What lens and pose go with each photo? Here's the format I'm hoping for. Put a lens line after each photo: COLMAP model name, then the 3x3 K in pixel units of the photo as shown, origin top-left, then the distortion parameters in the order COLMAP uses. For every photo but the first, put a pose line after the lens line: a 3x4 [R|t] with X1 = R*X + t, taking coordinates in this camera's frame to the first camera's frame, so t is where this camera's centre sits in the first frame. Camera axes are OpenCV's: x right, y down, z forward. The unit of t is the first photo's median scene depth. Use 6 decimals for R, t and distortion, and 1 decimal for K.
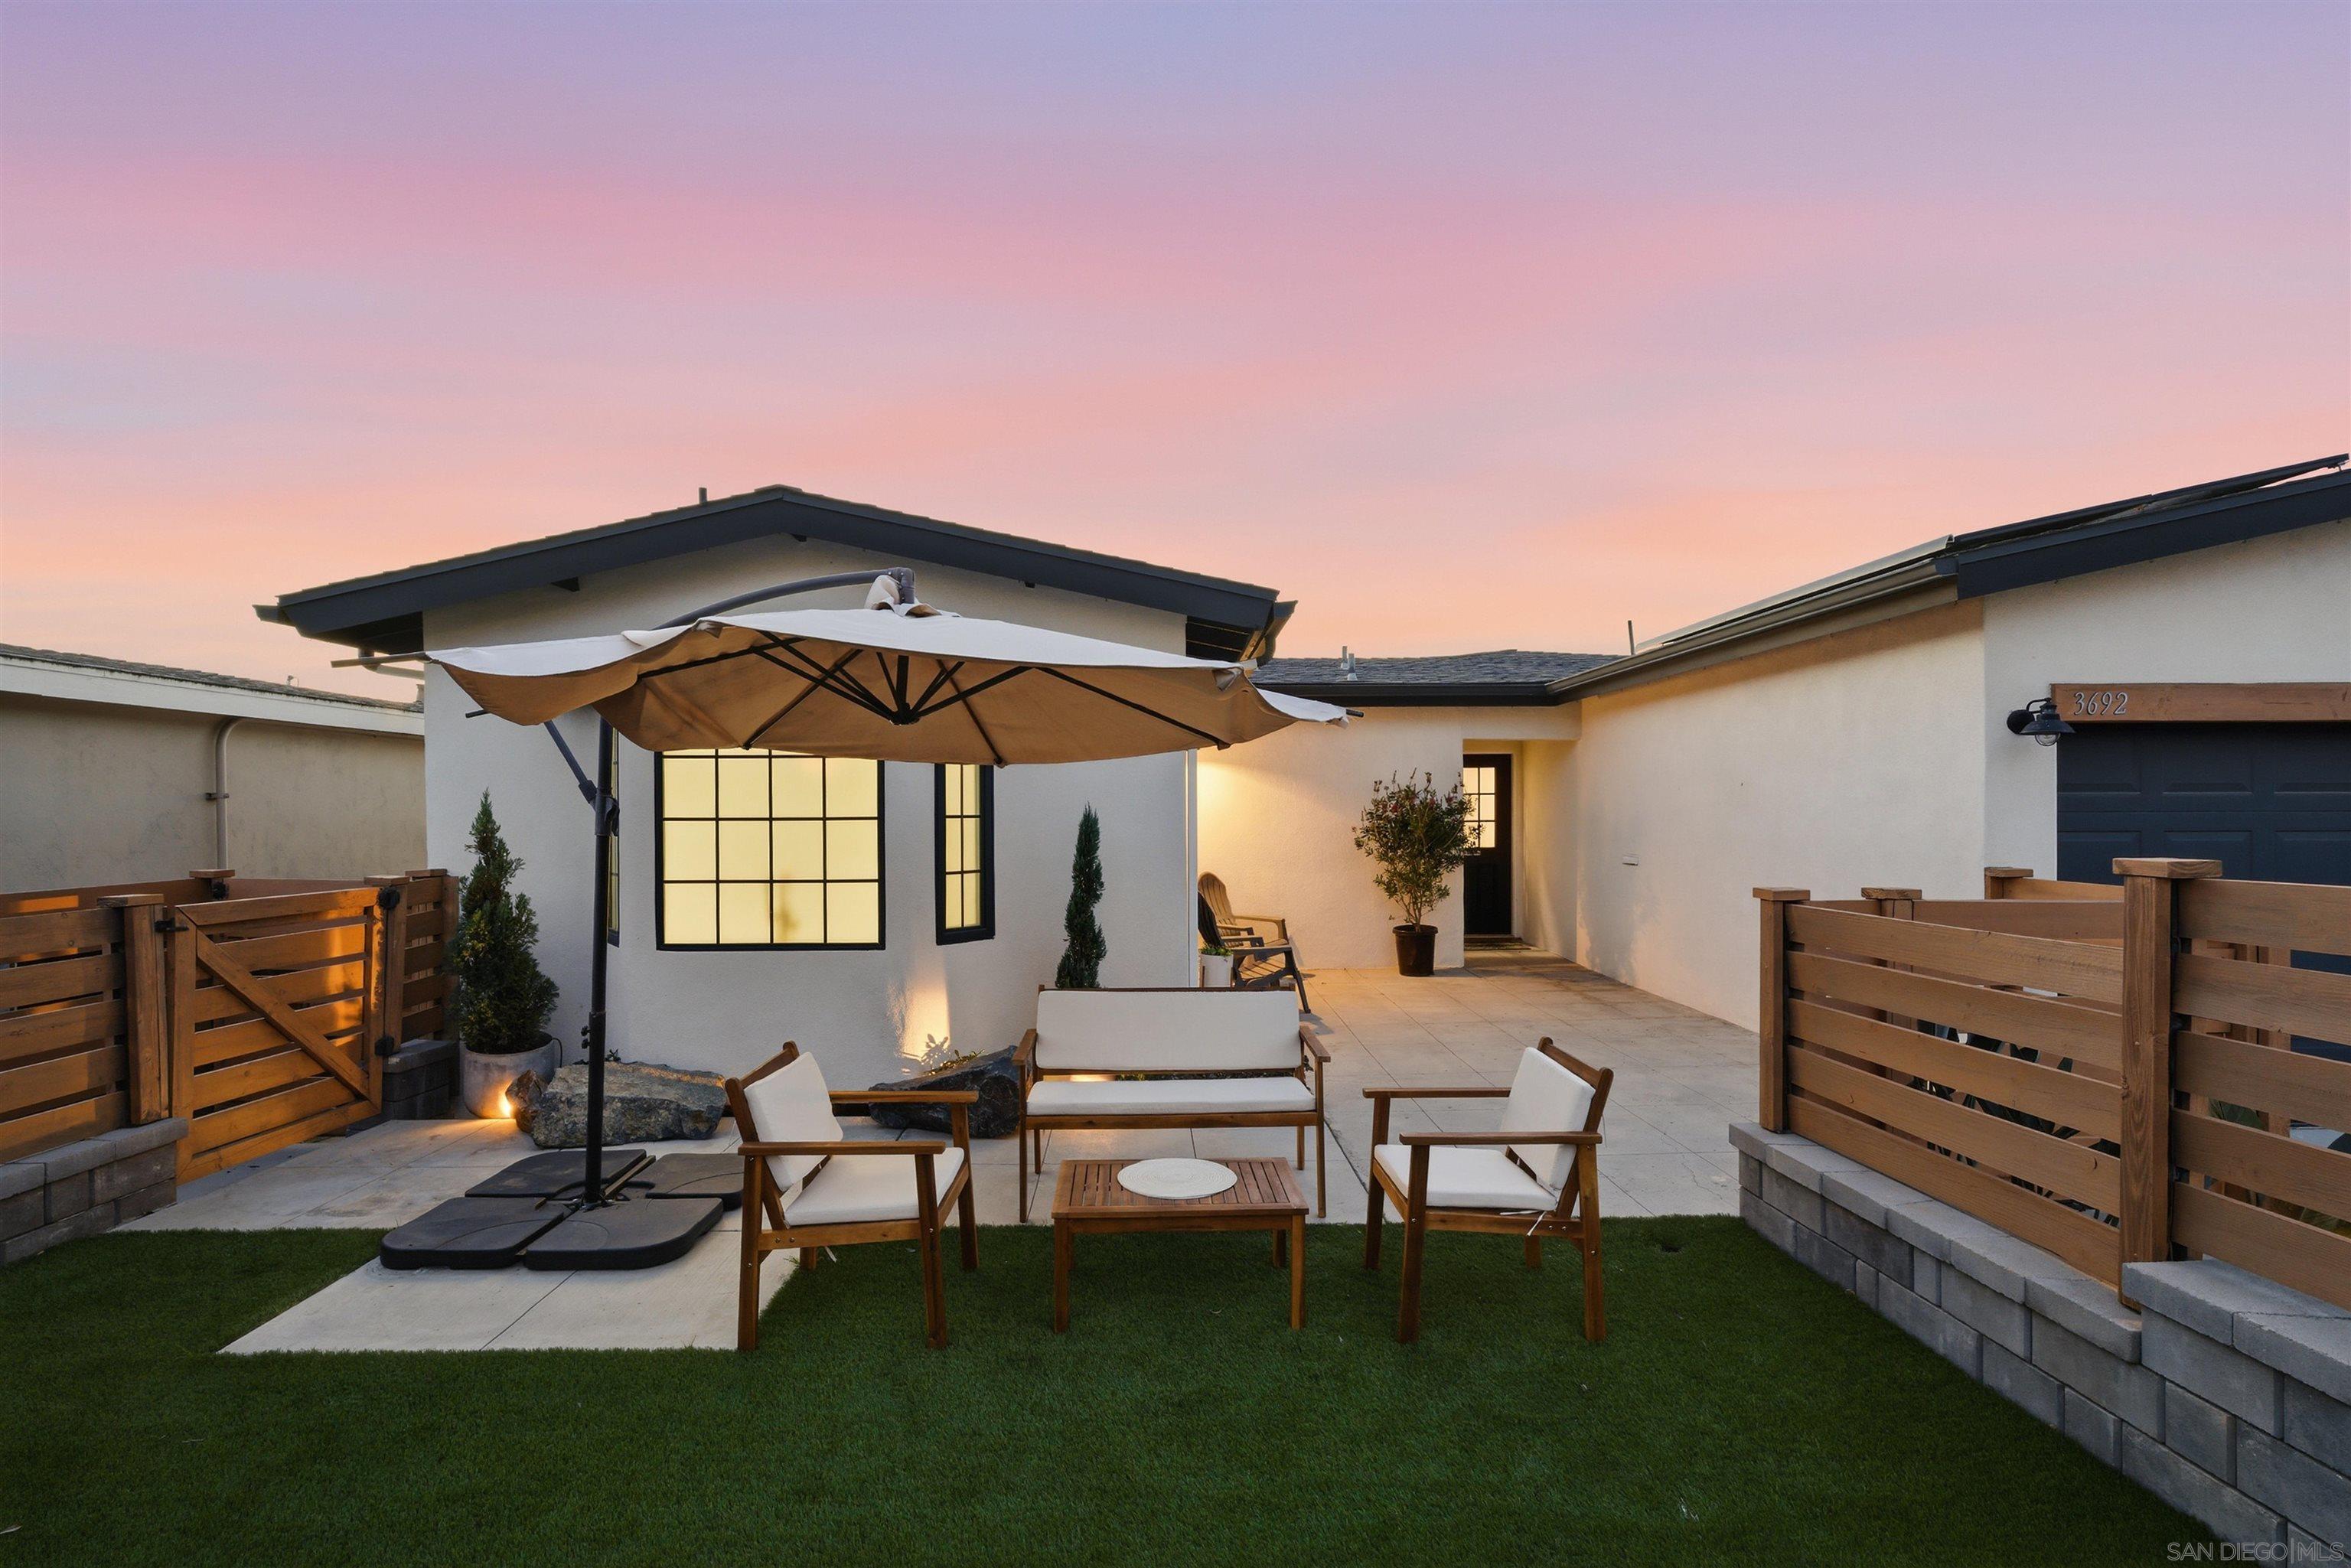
lens RADIAL K [[1086.2, 0, 1179.1], [0, 1086.2, 810.8], [0, 0, 1]] dist [-0.022732, 0.007294]
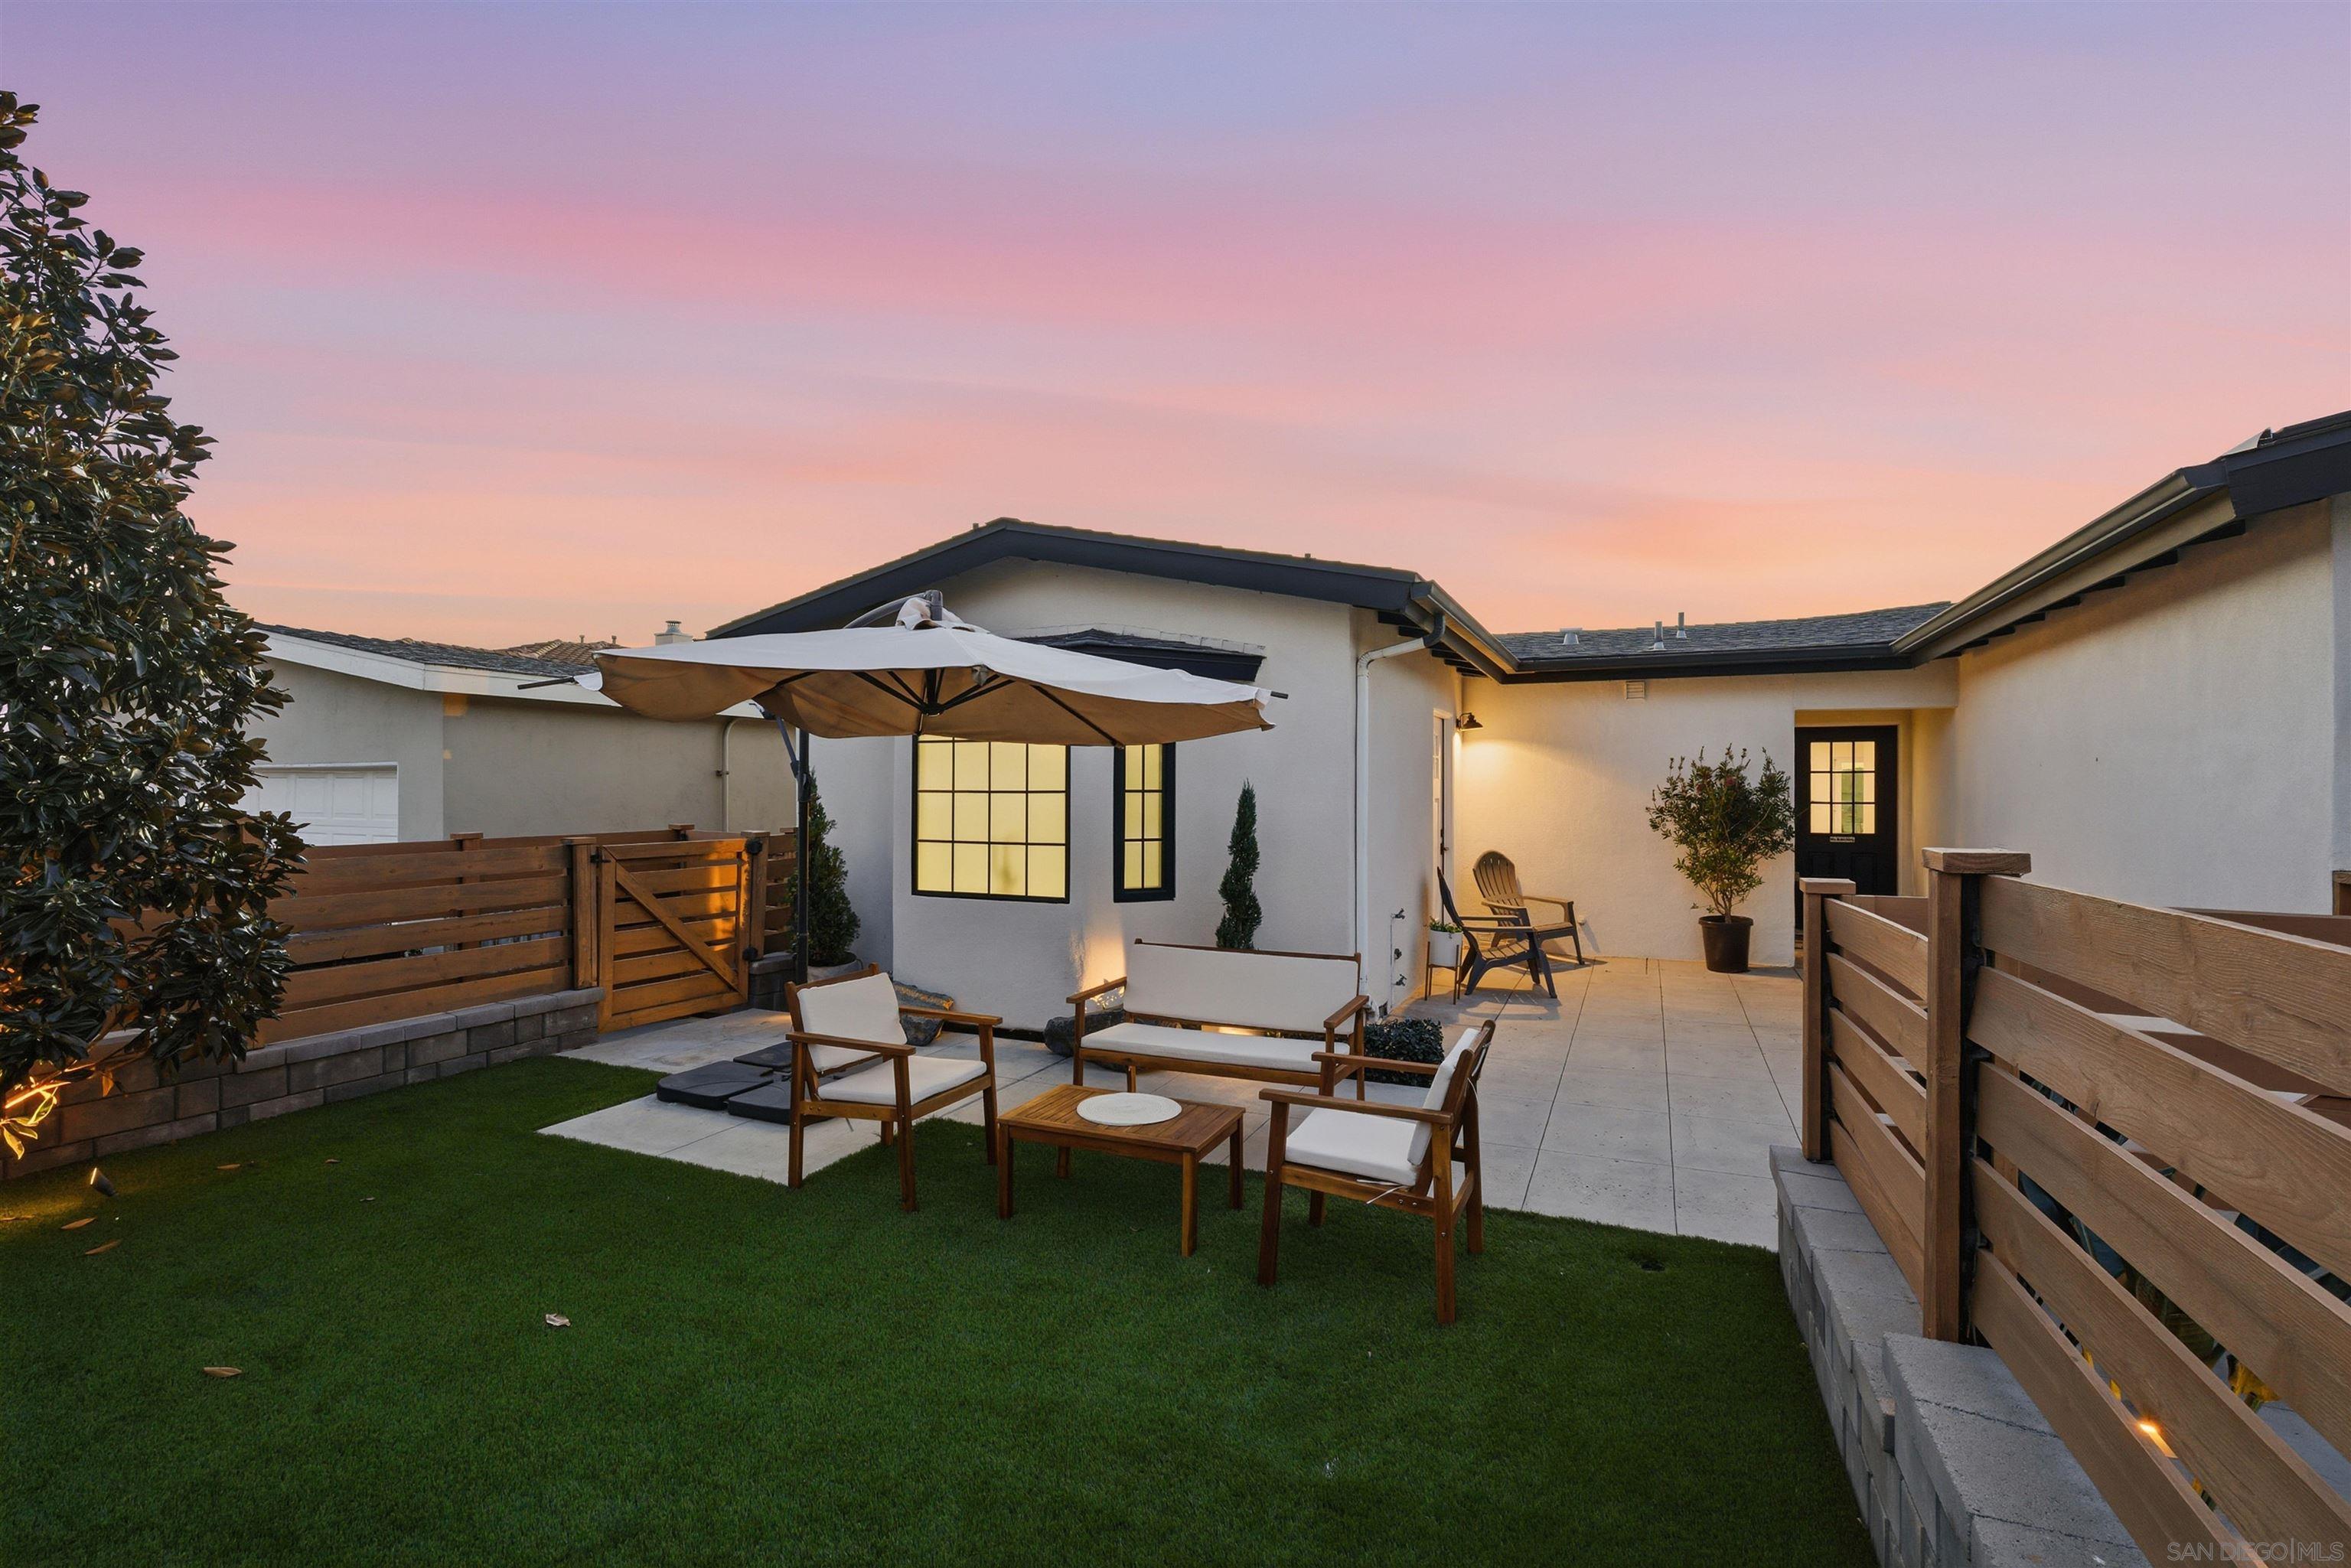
lens RADIAL K [[1057.0, 0, 1175.5], [0, 1057.0, 784.0], [0, 0, 1]] dist [-0.020078, 0.000551]
pose [[0.903584, 0.005266, -0.428379, 0.334049], [-0.006937, 0.999973, -0.002339, 0.000124], [0.428355, 0.005085, 0.903596, 0.012262]]
